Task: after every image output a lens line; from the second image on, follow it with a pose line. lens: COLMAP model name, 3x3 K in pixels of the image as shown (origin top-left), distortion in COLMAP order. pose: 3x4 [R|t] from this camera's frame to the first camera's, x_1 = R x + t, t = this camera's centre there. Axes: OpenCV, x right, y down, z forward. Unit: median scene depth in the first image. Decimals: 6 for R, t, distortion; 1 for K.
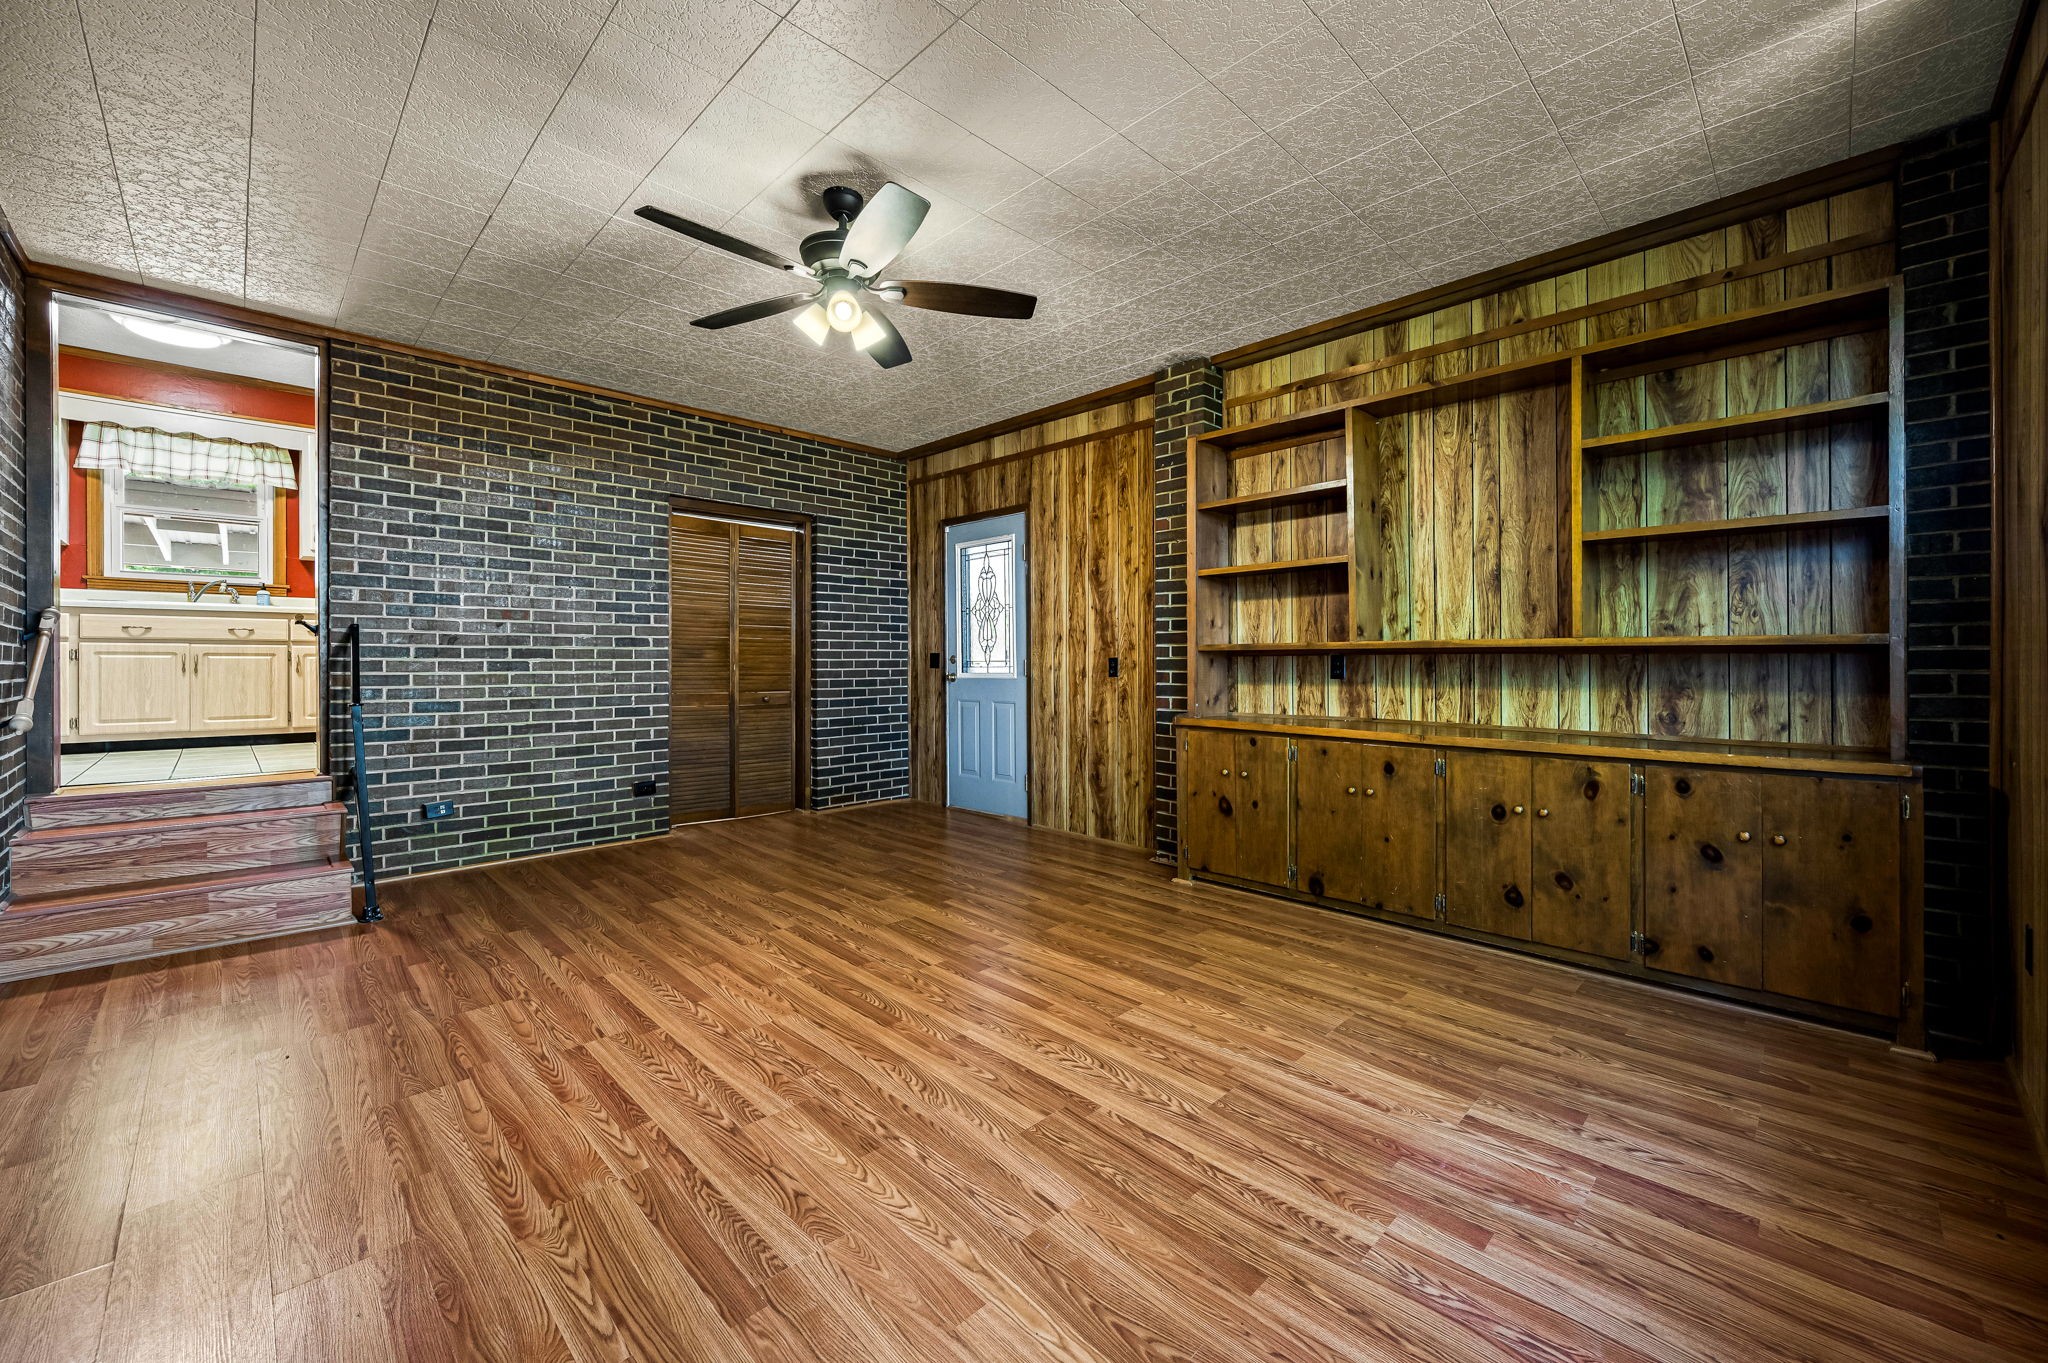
lens RADIAL K [[820.1, 0, 1025.4], [0, 820.1, 662.0], [0, 0, 1]] dist [-0.000119, 0.000208]
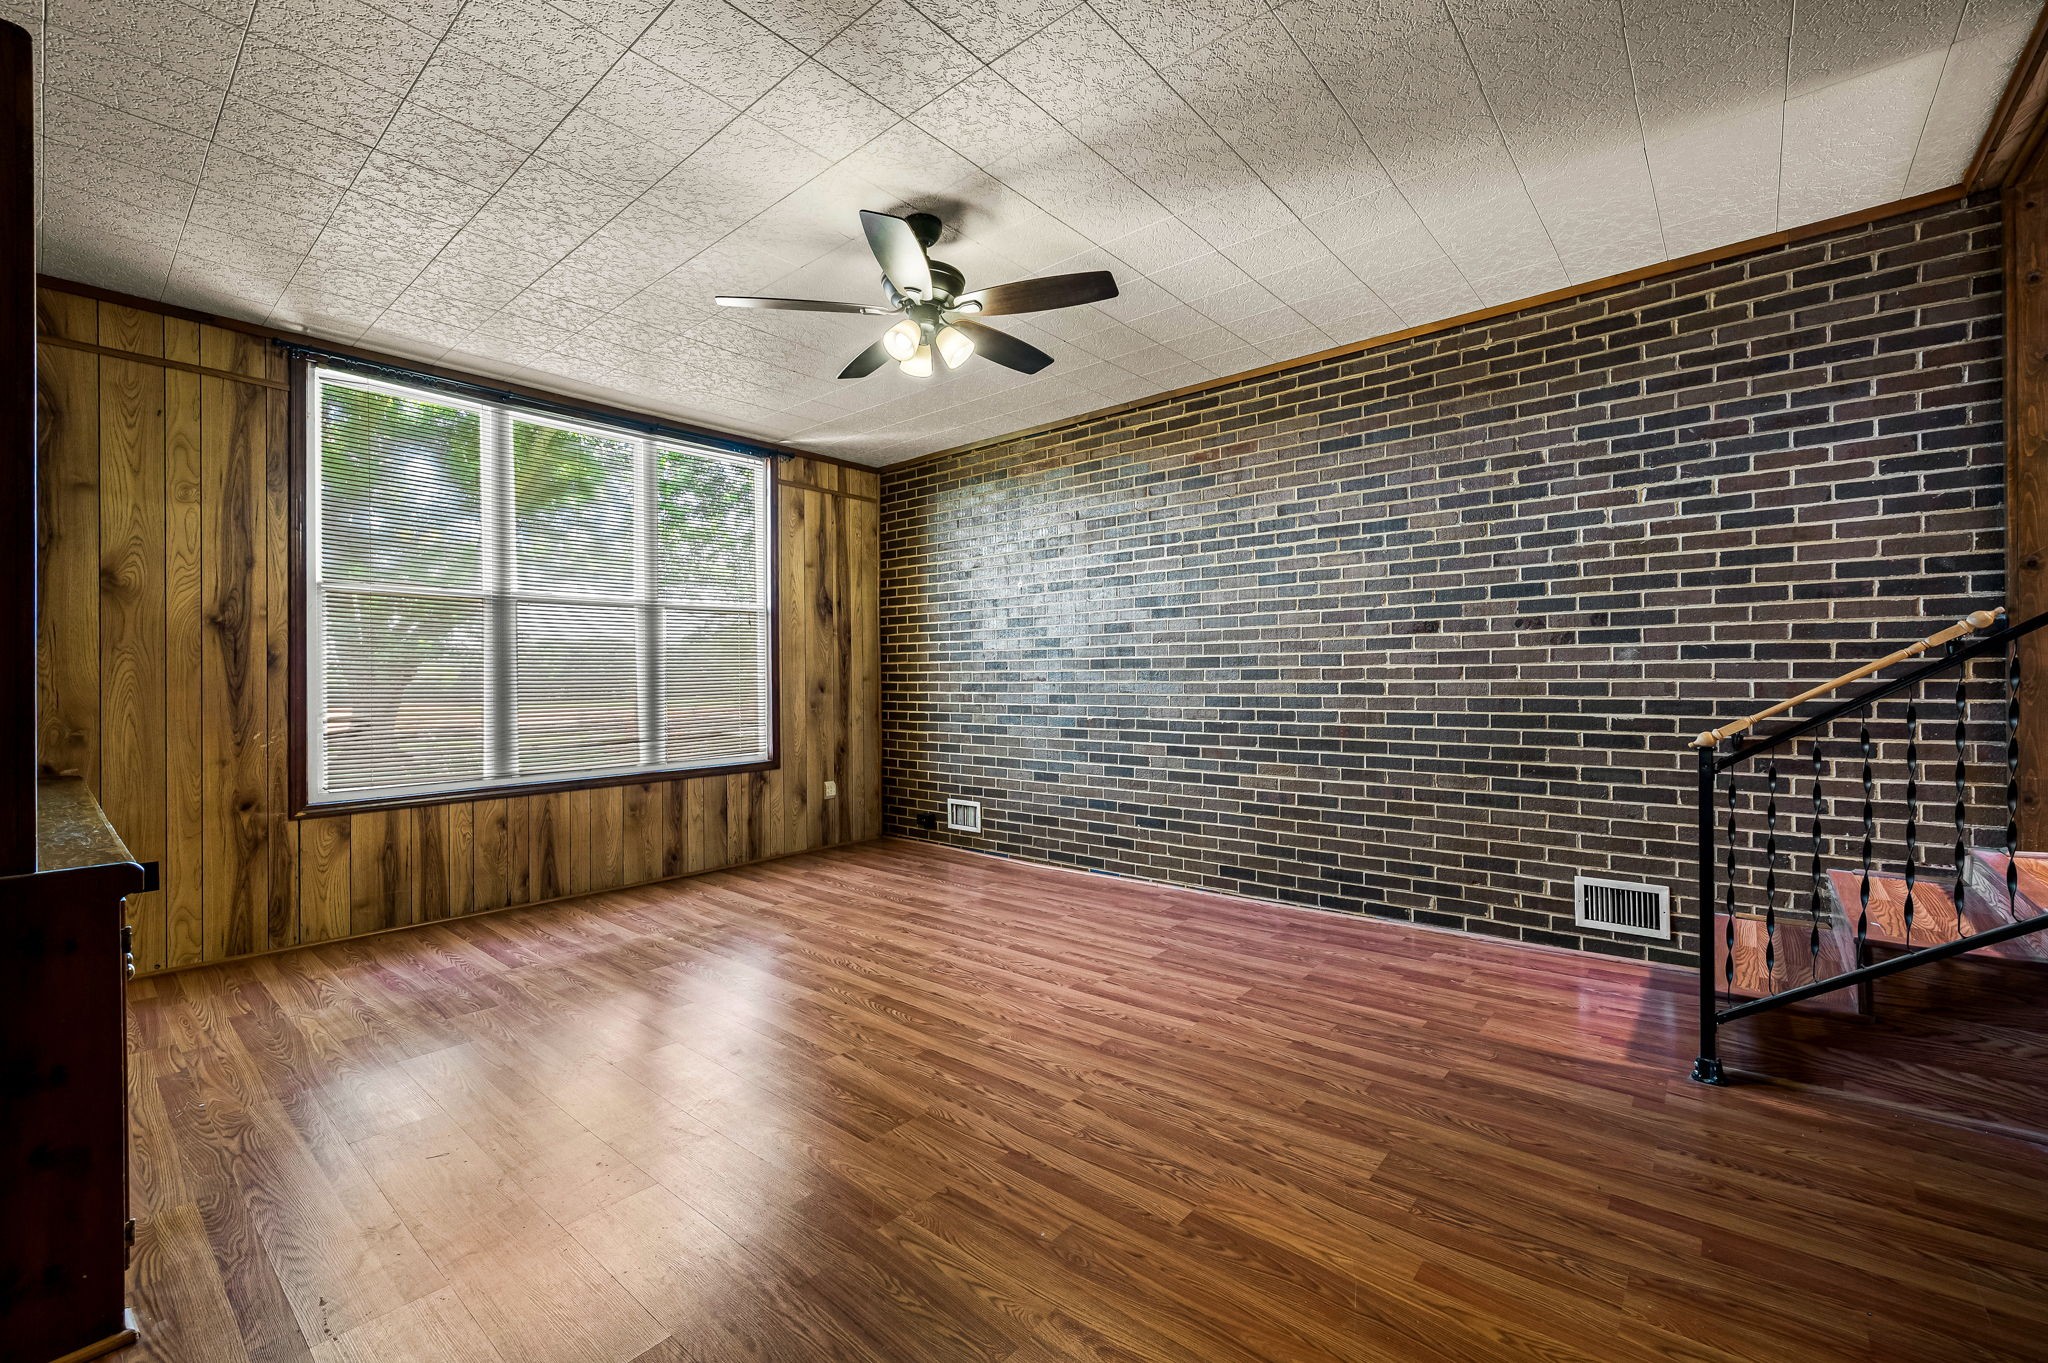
lens RADIAL K [[837.1, 0, 1024.0], [0, 837.1, 681.5], [0, 0, 1]] dist [0.000156, 0.000051]
pose [[-0.995812, 0.012921, -0.090502, -0.203470], [0.012142, 0.999884, 0.009146, -0.015477], [0.090609, 0.008009, -0.995854, 1.660403]]
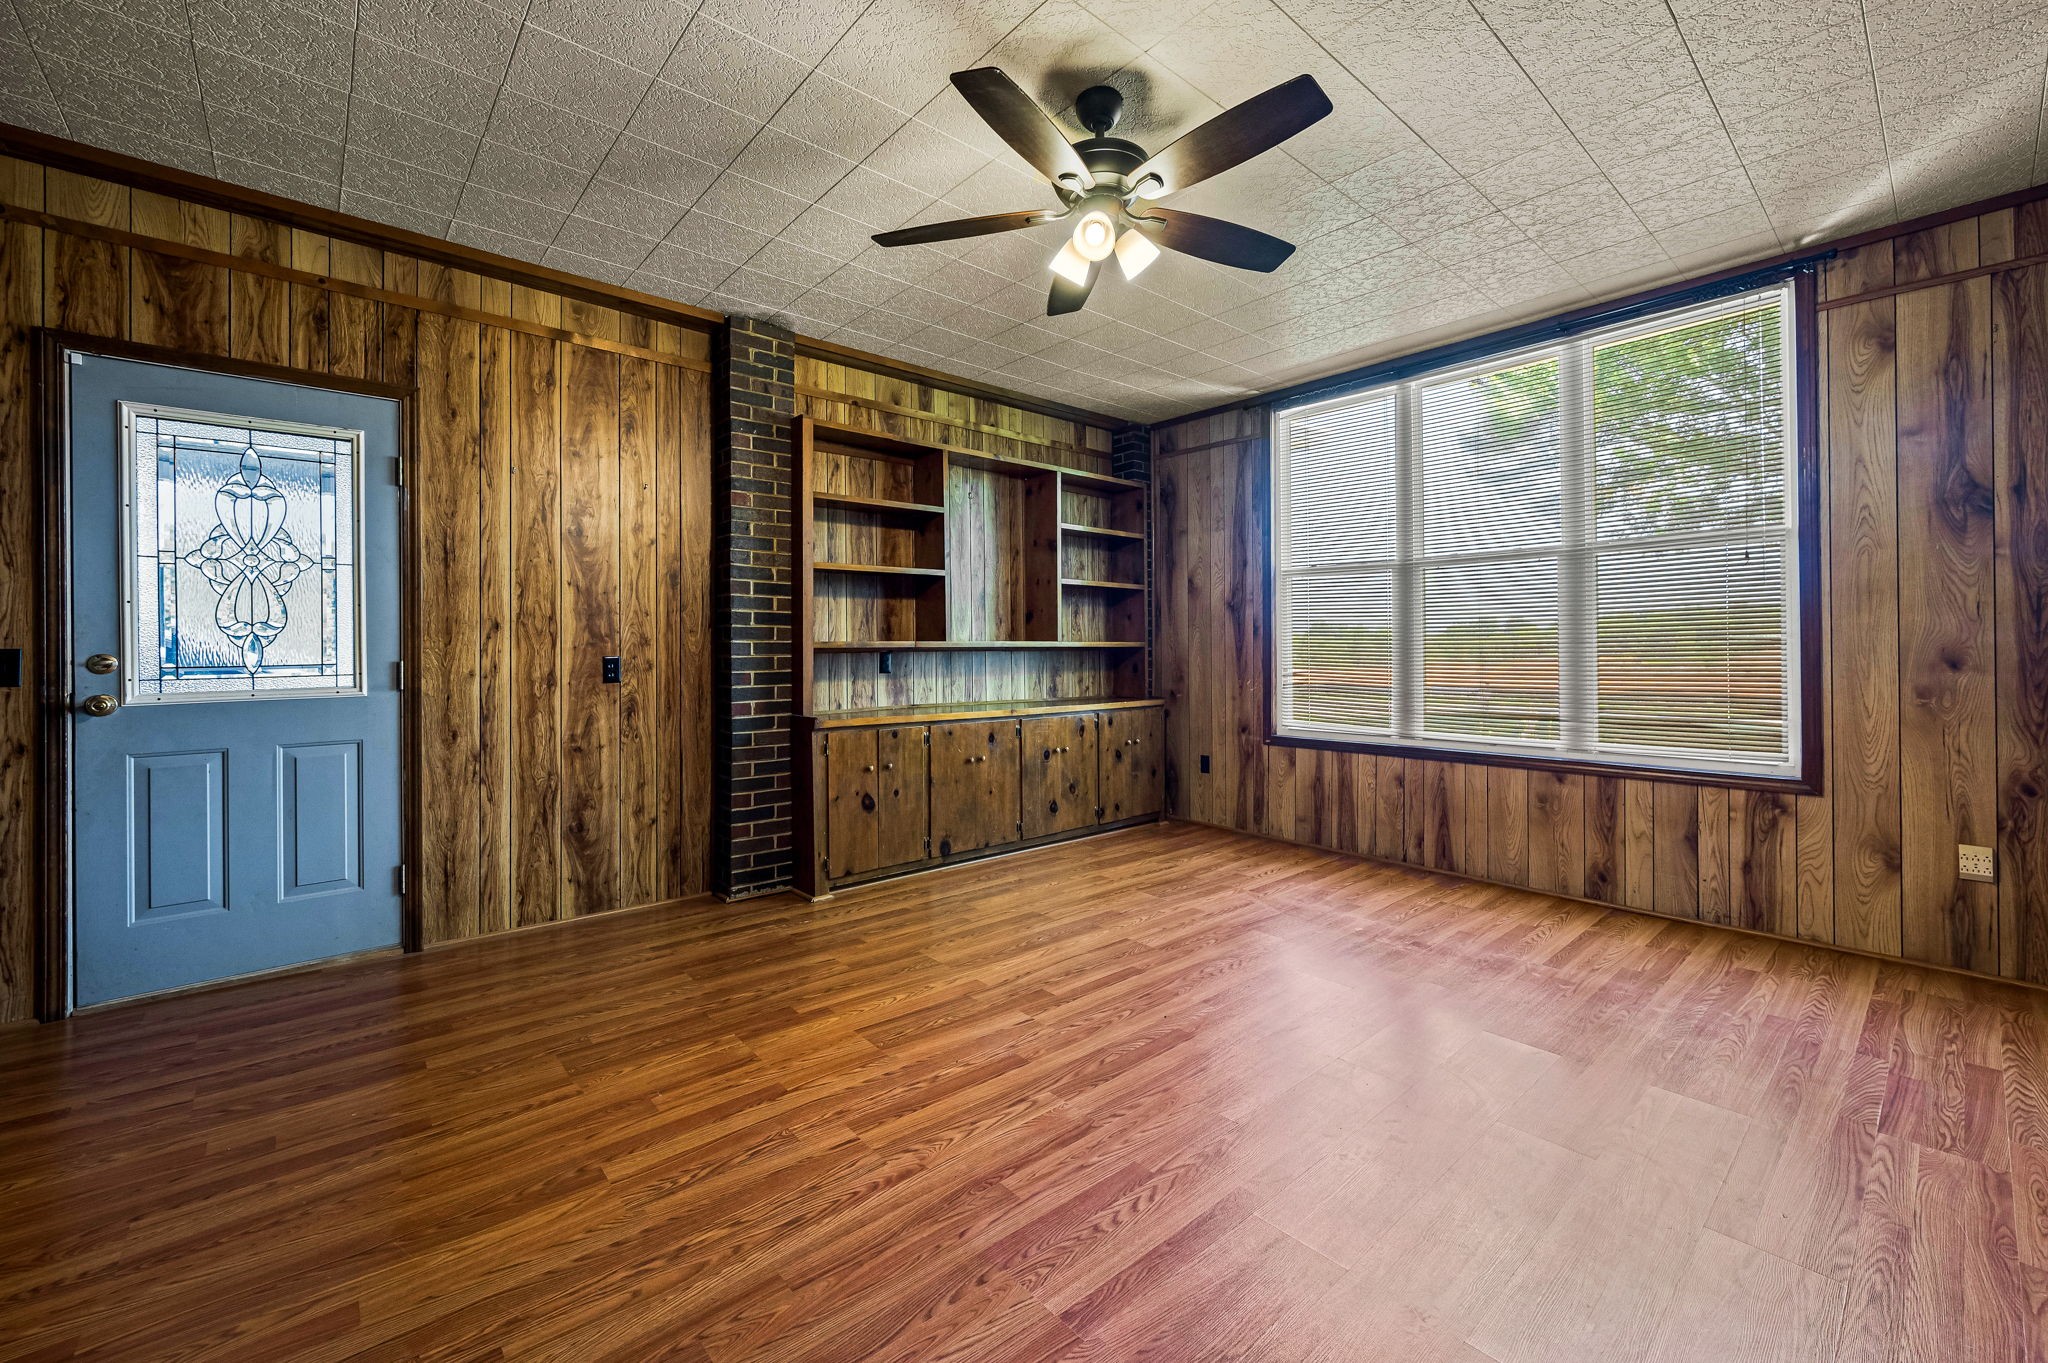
lens RADIAL K [[830.0, 0, 1030.3], [0, 830.0, 643.3], [0, 0, 1]] dist [-0.000110, 0.000029]
pose [[0.049793, 0.007574, 0.998731, -0.869775], [0.008186, 0.999935, -0.007991, -0.011486], [-0.998726, 0.008573, 0.049728, 0.849636]]
